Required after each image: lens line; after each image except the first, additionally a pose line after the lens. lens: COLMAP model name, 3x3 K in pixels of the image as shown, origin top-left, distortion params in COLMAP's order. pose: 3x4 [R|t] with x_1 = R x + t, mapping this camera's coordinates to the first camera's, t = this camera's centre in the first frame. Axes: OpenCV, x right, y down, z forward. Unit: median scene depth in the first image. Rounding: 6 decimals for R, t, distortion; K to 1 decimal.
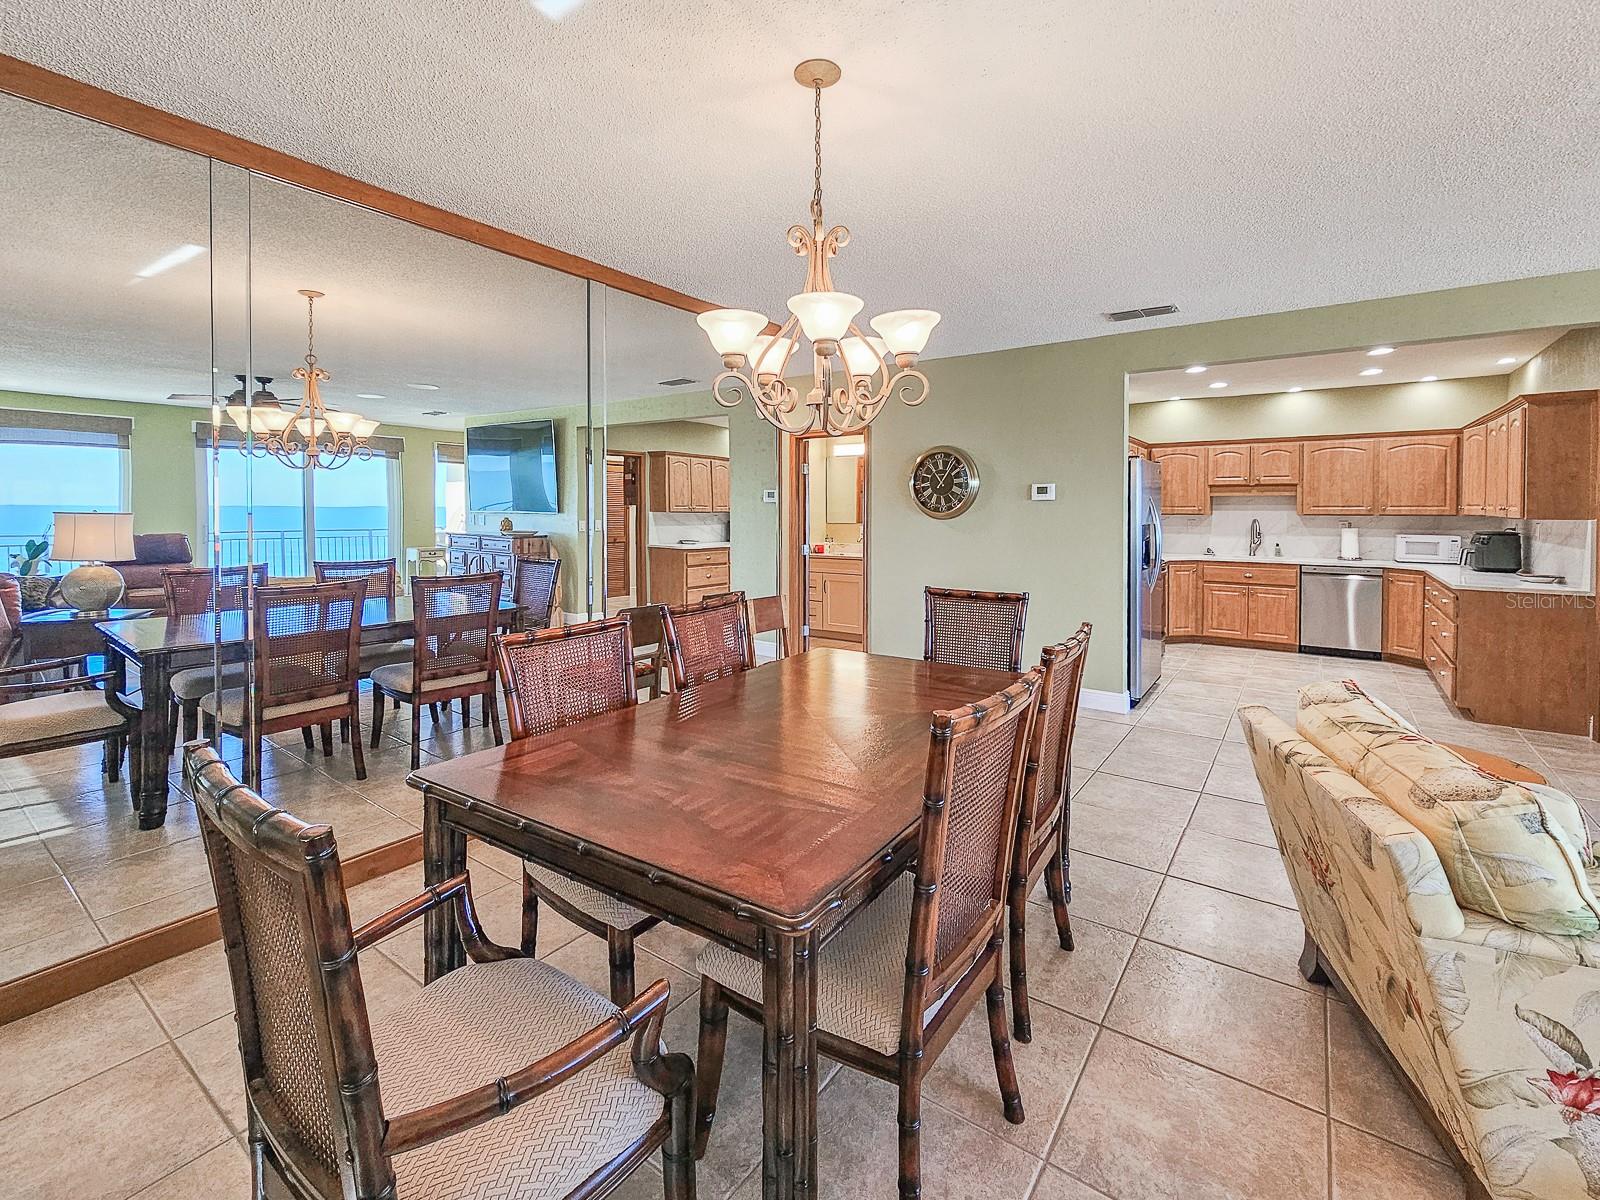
lens RADIAL K [[730.9, 0, 801.7], [0, 730.9, 518.6], [0, 0, 1]] dist [-0.003266, -0.000538]
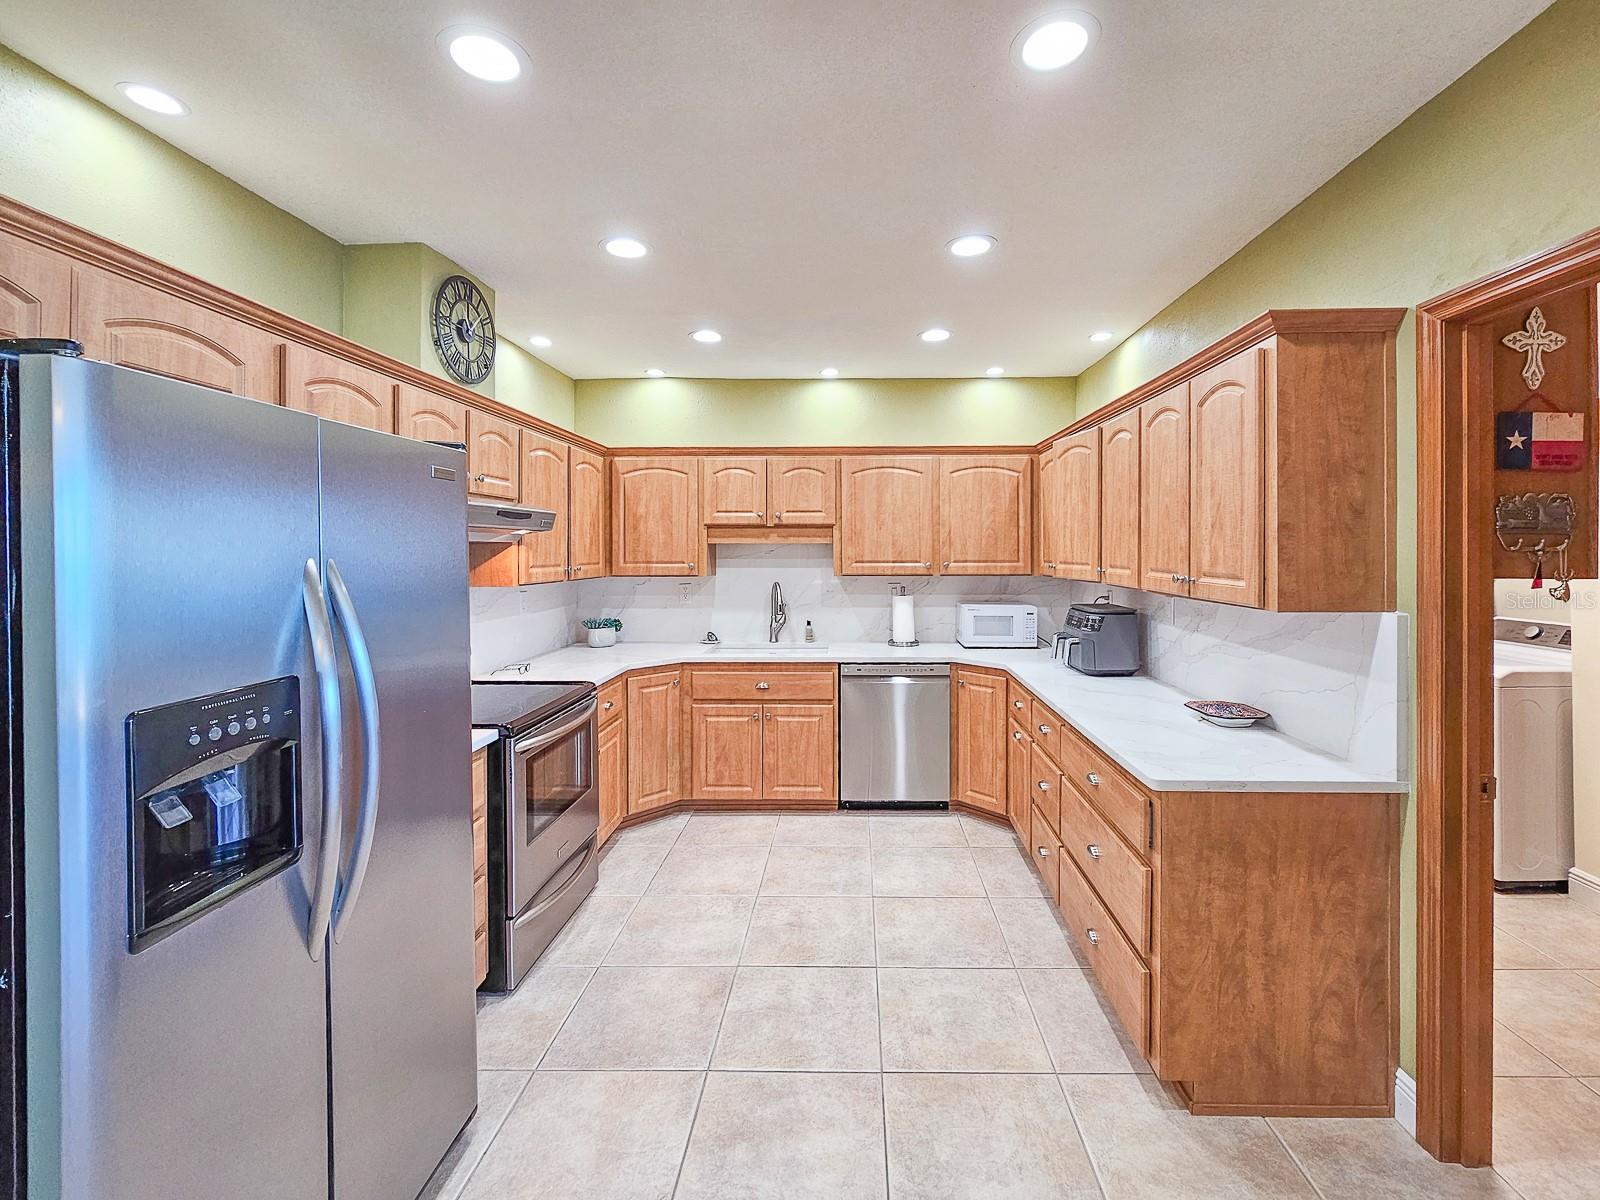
lens RADIAL K [[642.8, 0, 840.6], [0, 642.8, 551.0], [0, 0, 1]] dist [0.000078, 0.000015]
pose [[0.829105, -0.004895, 0.559072, 0.395740], [0.009819, 0.999935, -0.005806, -0.023297], [-0.559007, 0.010303, 0.829099, 0.569525]]
